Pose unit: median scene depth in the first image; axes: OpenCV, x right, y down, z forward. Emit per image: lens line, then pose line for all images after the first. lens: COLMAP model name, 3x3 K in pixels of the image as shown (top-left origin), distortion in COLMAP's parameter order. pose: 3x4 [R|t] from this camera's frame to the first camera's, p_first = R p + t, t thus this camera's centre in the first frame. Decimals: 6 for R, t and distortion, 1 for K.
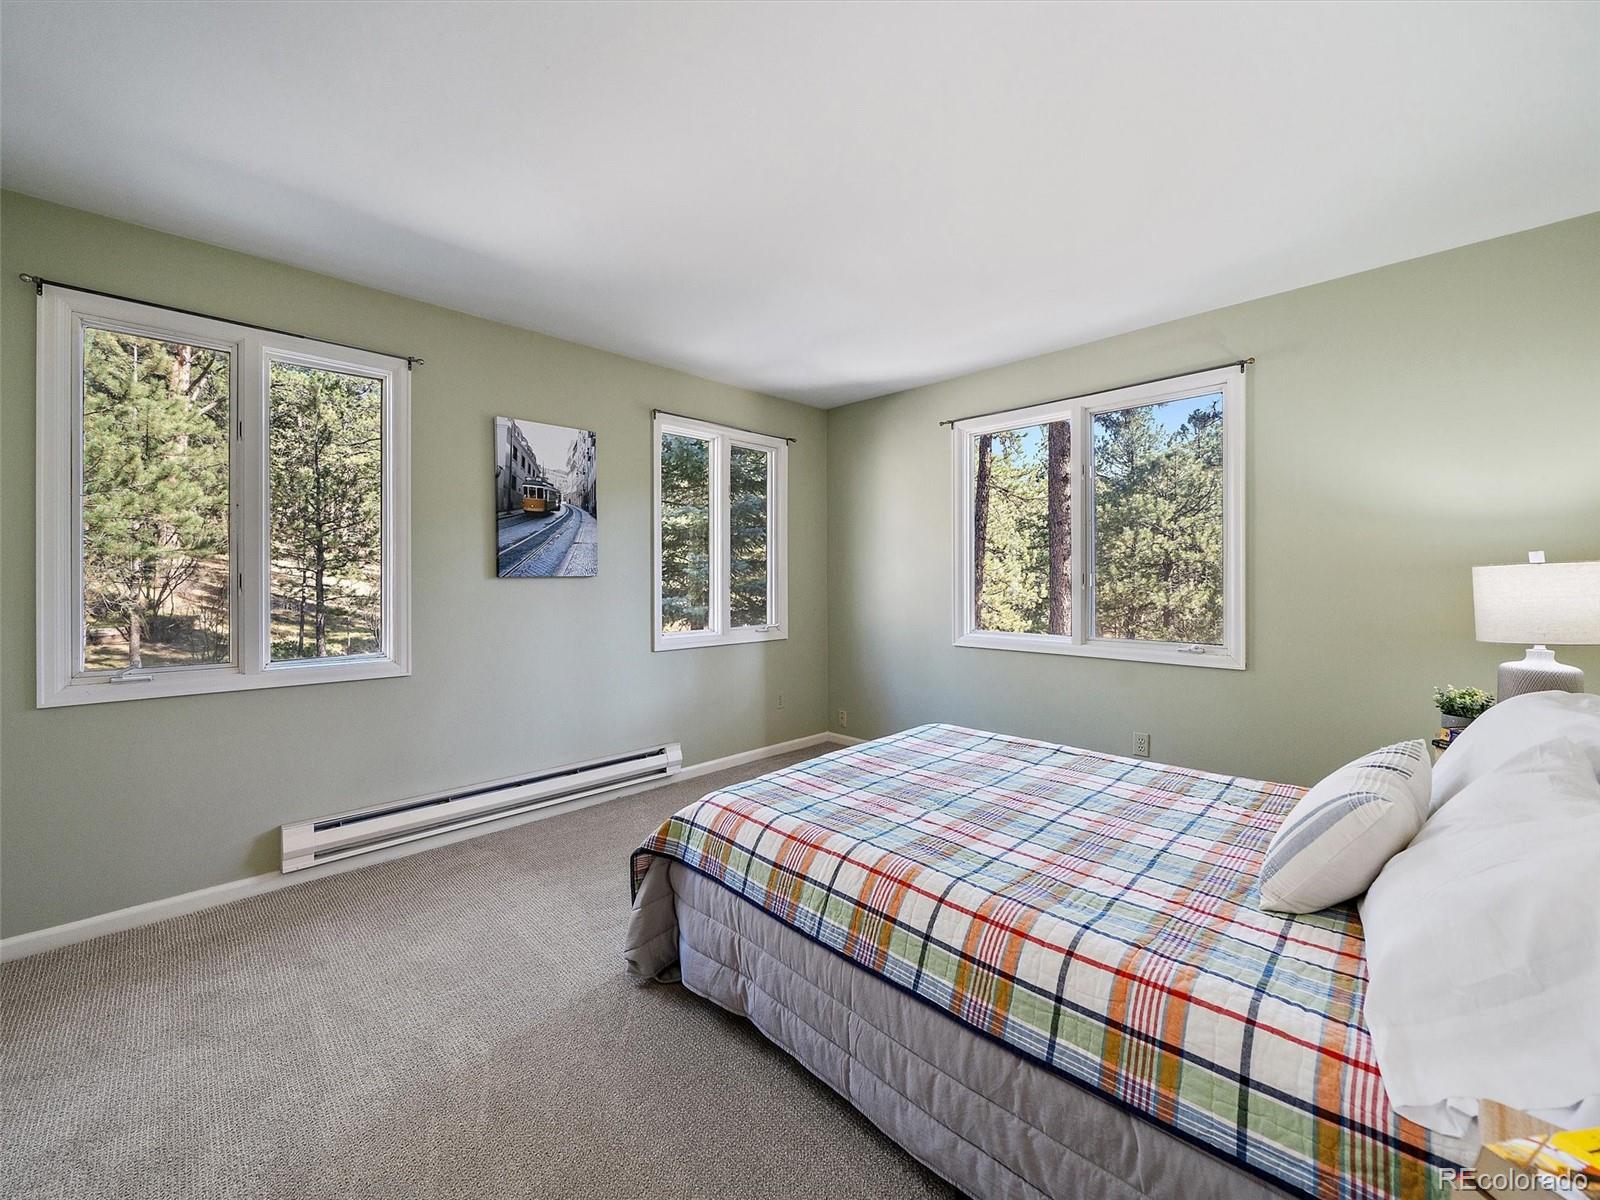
lens RADIAL K [[638.0, 0, 790.1], [0, 638.0, 599.7], [0, 0, 1]] dist [-0.002011, -0.000557]
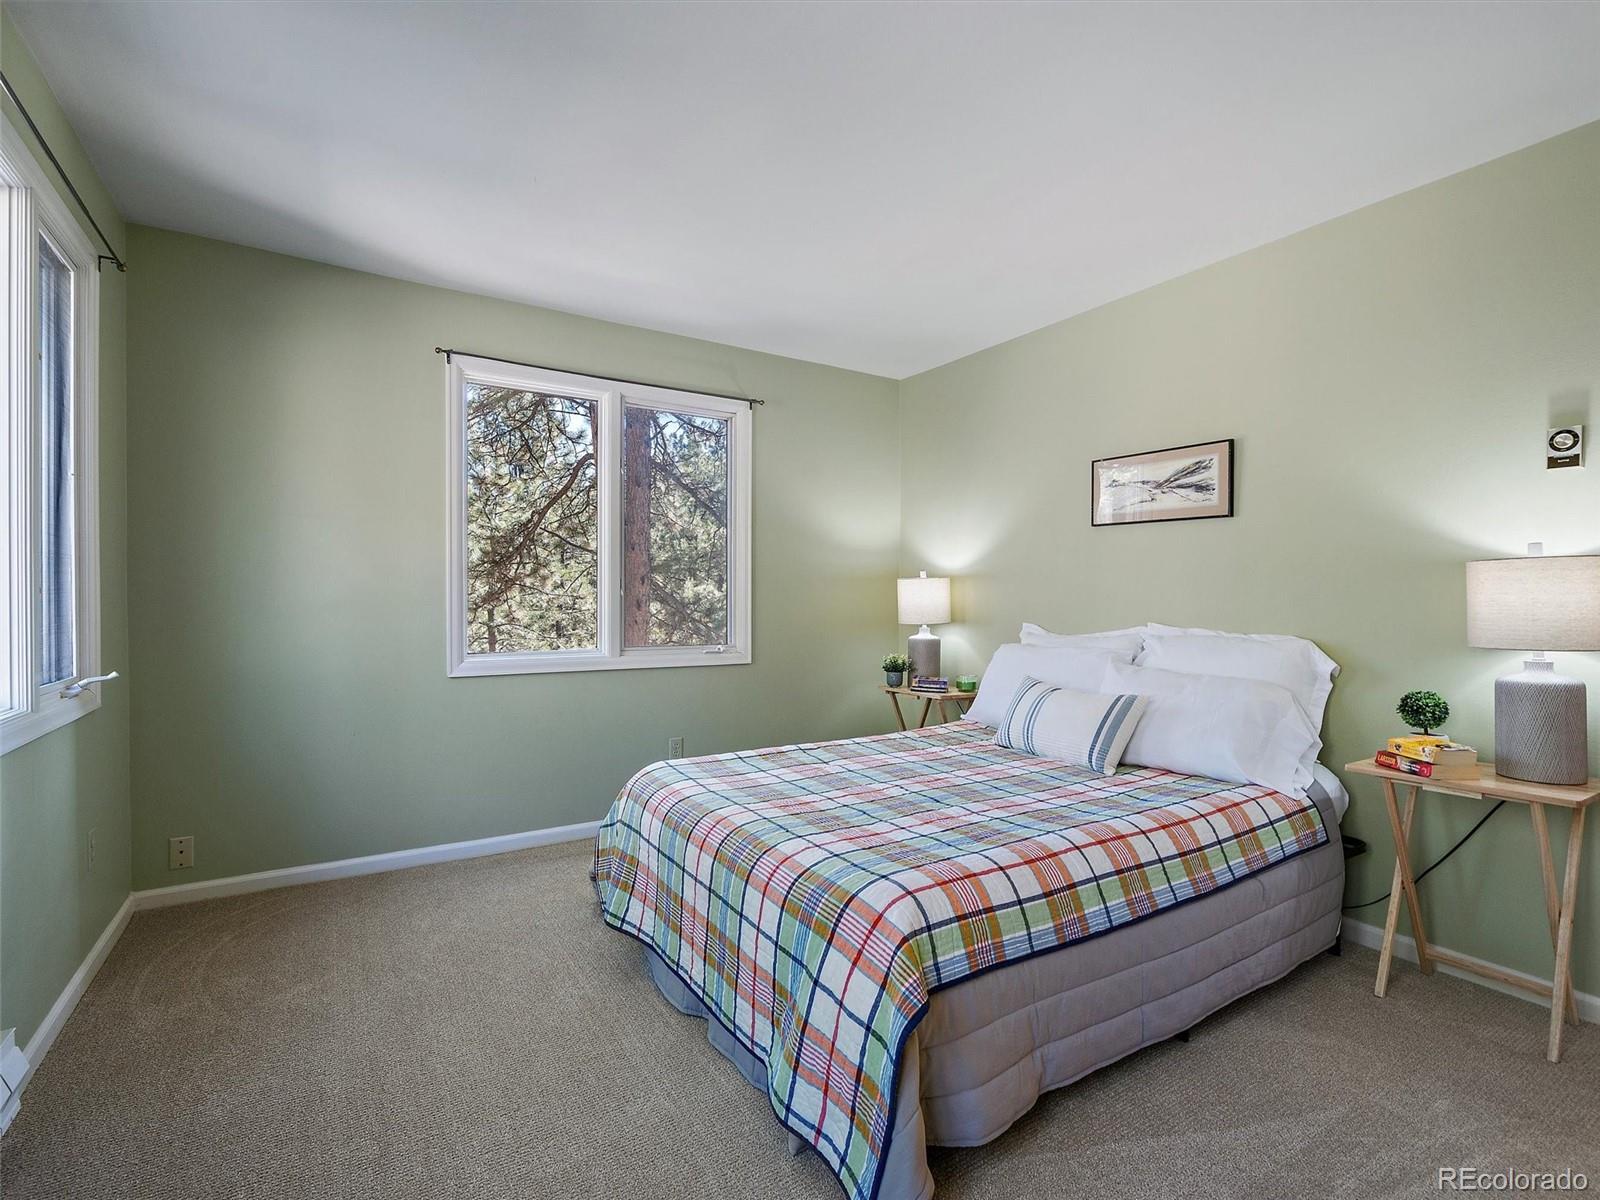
lens RADIAL K [[751.7, 0, 800.0], [0, 751.7, 600.0], [0, 0, 1]] dist [-0.001265, -0.000266]
pose [[0.205820, -0.001314, 0.978589, -0.889965], [0.025425, 0.999669, -0.004005, 0.004852], [-0.978260, 0.025705, 0.205785, 0.893261]]
